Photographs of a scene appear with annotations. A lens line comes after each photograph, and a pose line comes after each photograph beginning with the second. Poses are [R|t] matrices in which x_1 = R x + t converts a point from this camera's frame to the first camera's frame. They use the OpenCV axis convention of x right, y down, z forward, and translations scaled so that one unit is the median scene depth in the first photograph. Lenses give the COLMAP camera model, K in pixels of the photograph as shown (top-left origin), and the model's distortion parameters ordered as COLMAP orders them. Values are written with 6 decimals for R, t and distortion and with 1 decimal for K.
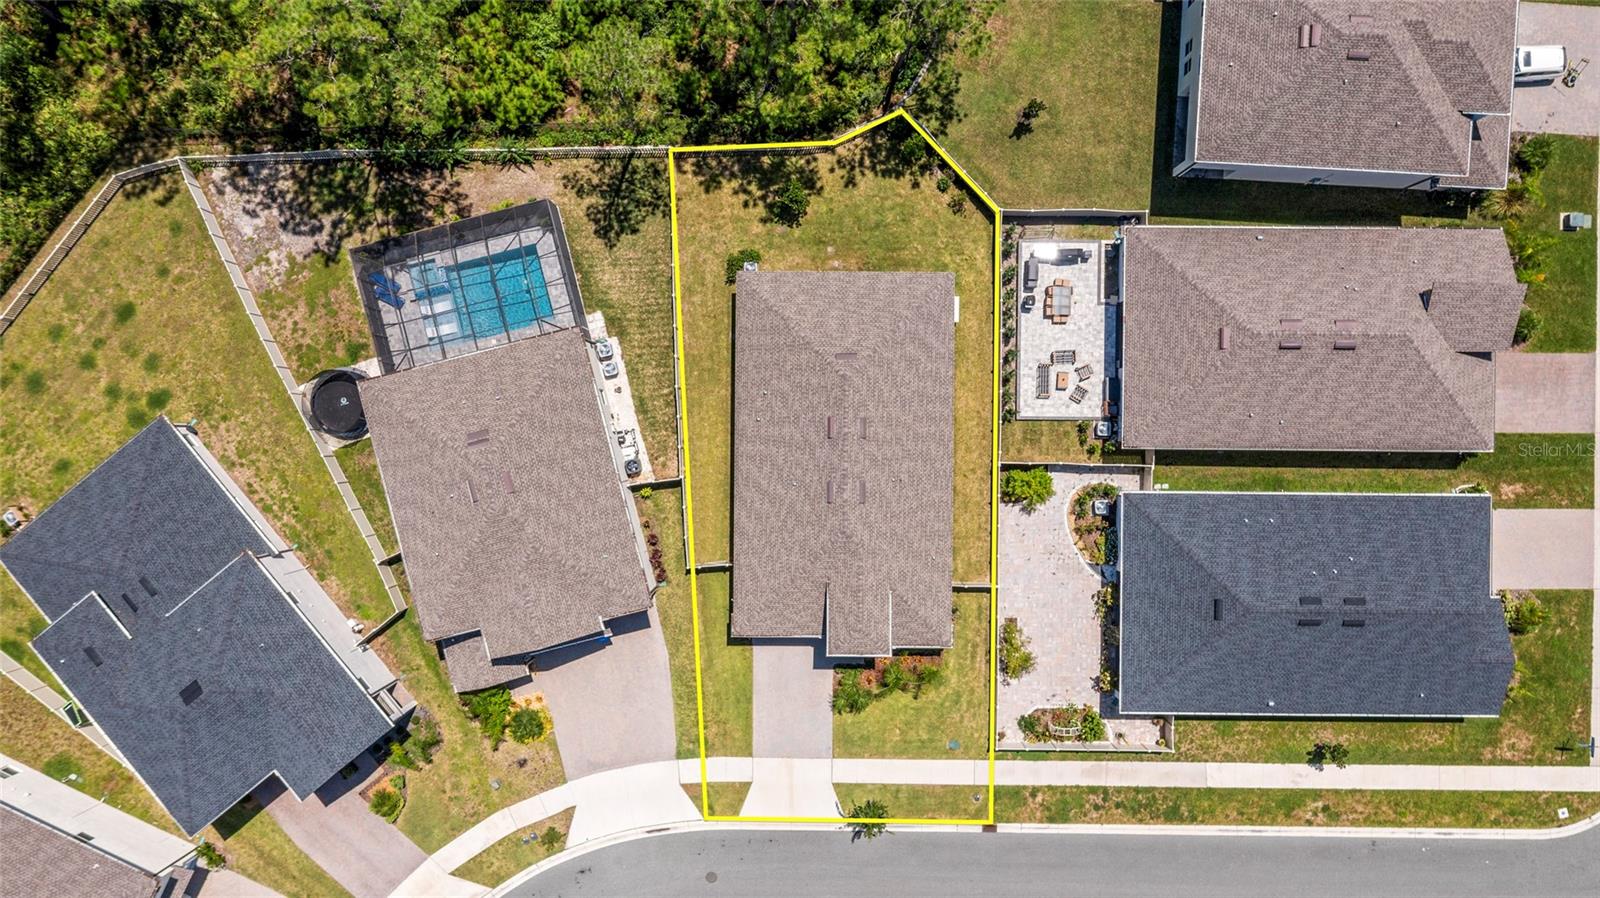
lens RADIAL K [[1268.8, 0, 800.0], [0, 1268.8, 449.0], [0, 0, 1]] dist [-0.001660, 0.006946]
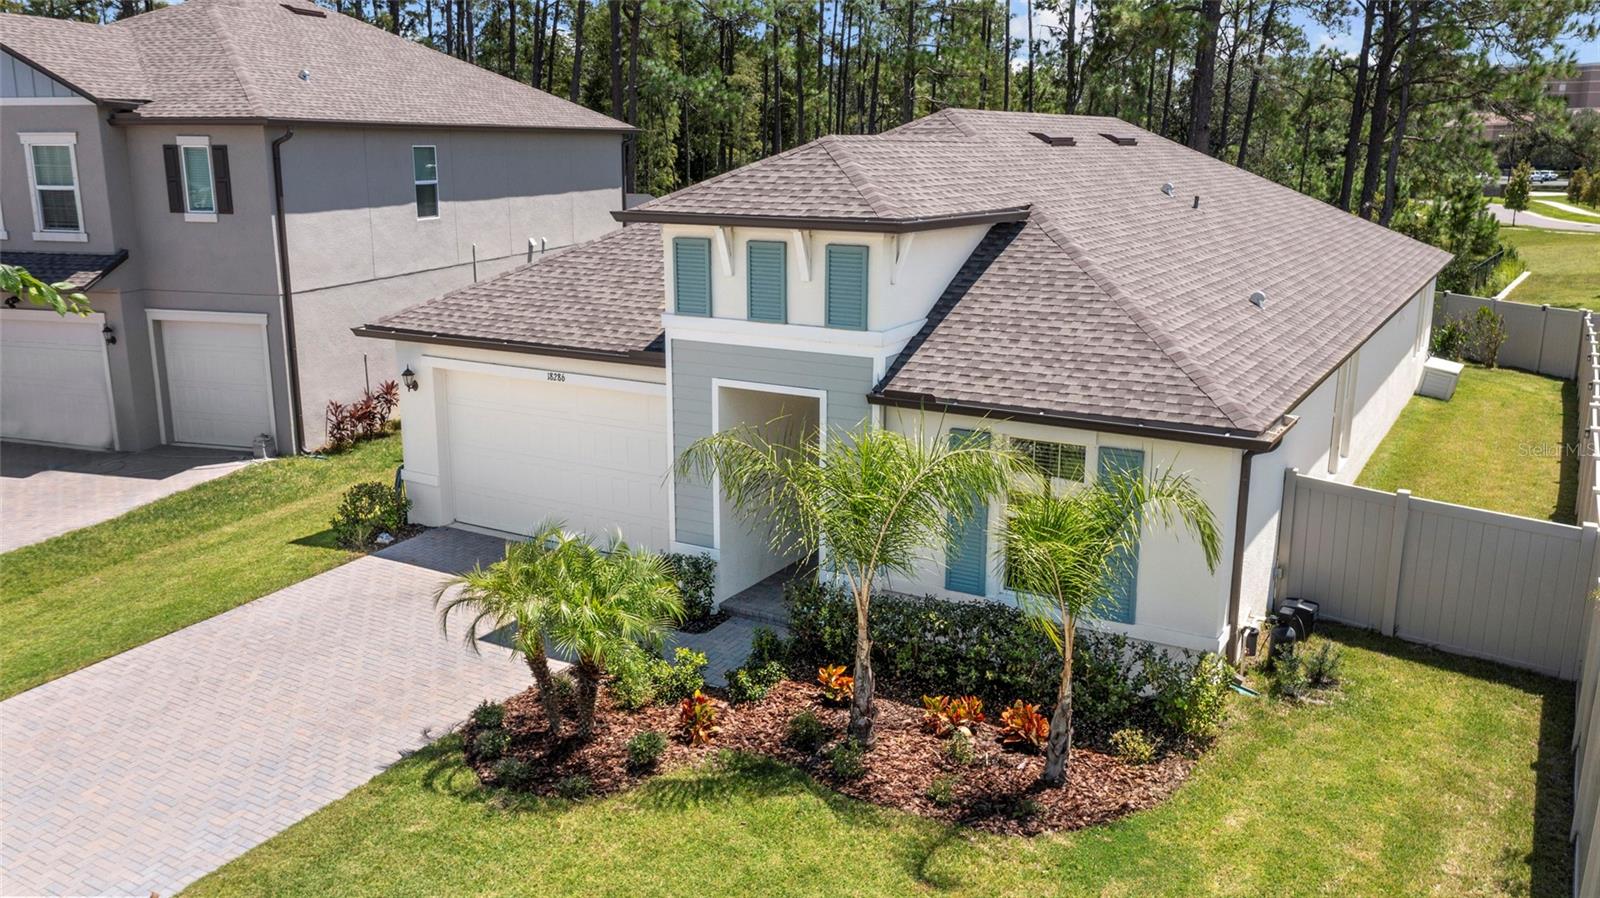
lens RADIAL K [[1268.8, 0, 800.0], [0, 1268.8, 449.0], [0, 0, 1]] dist [-0.001660, 0.006946]
pose [[0.863832, 0.125547, -0.487885, 0.141252], [-0.503674, 0.195404, -0.841504, 0.304927], [-0.010314, 0.972654, 0.232032, 0.925929]]
